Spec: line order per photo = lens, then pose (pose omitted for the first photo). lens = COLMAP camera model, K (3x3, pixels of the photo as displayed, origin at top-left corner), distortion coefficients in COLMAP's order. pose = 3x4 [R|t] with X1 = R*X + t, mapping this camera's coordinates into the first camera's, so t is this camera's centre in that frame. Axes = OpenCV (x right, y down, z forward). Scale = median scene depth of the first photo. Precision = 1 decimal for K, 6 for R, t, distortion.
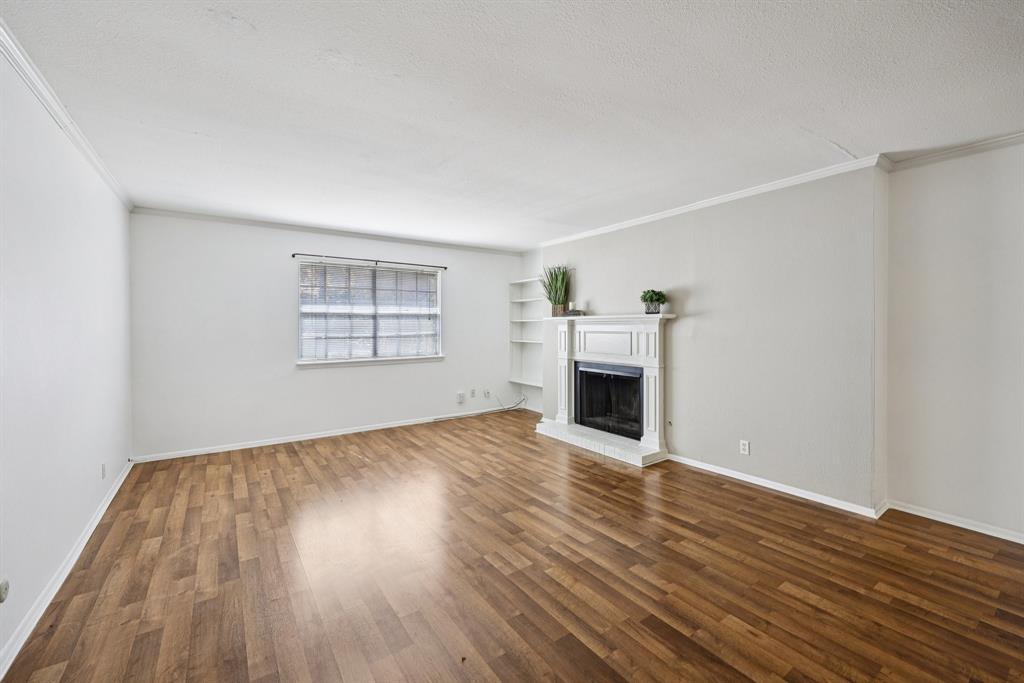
lens RADIAL K [[419.2, 0, 514.4], [0, 419.2, 324.4], [0, 0, 1]] dist [0.000850, -0.000351]
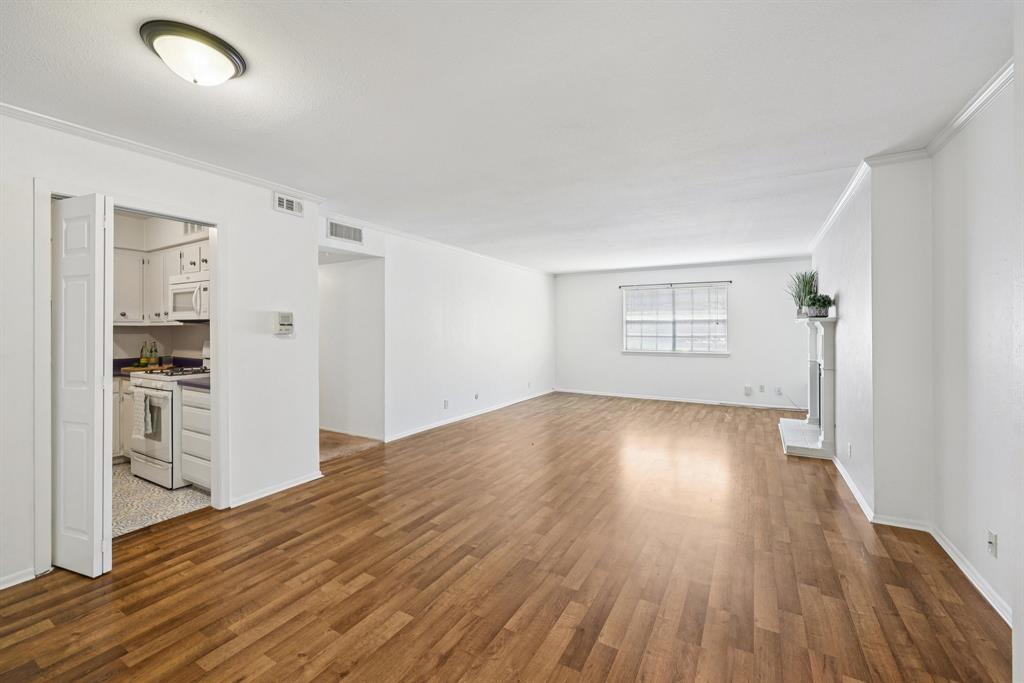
lens RADIAL K [[419.2, 0, 514.4], [0, 419.2, 324.4], [0, 0, 1]] dist [0.000850, -0.000351]
pose [[0.425580, -0.007155, -0.904892, 1.632798], [-0.000299, 0.999968, -0.008048, 0.000799], [0.904921, 0.003695, 0.425565, -0.228404]]
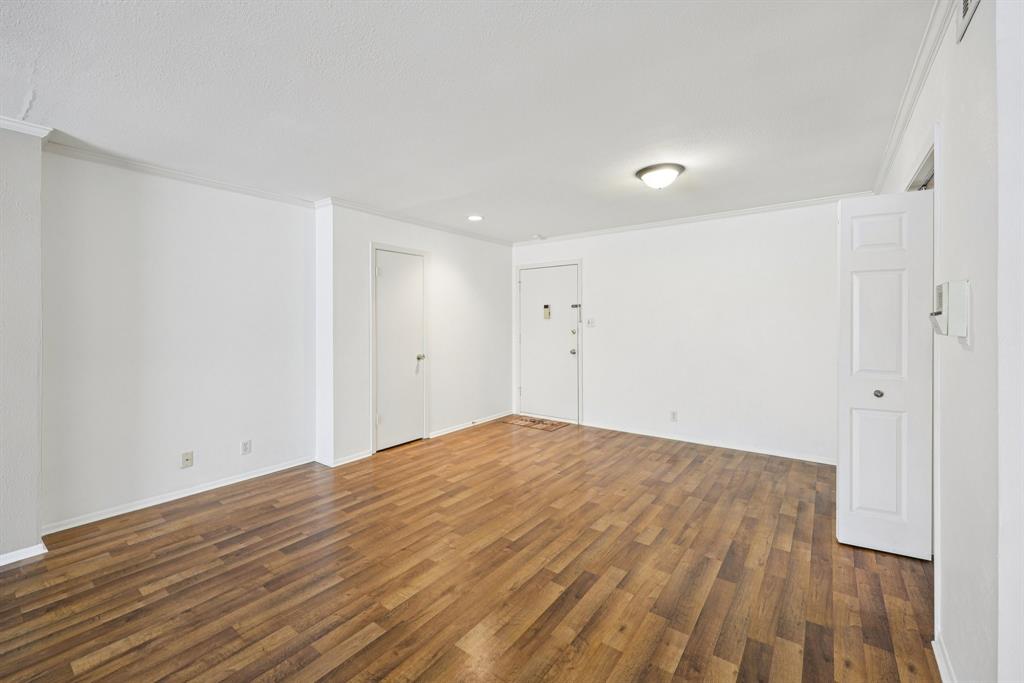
lens RADIAL K [[419.2, 0, 514.4], [0, 419.2, 324.4], [0, 0, 1]] dist [0.000850, -0.000351]
pose [[-0.310260, -0.003693, 0.950645, -0.281618], [0.006738, 0.999959, 0.006083, 0.000178], [-0.950628, 0.008292, -0.310222, 0.406678]]
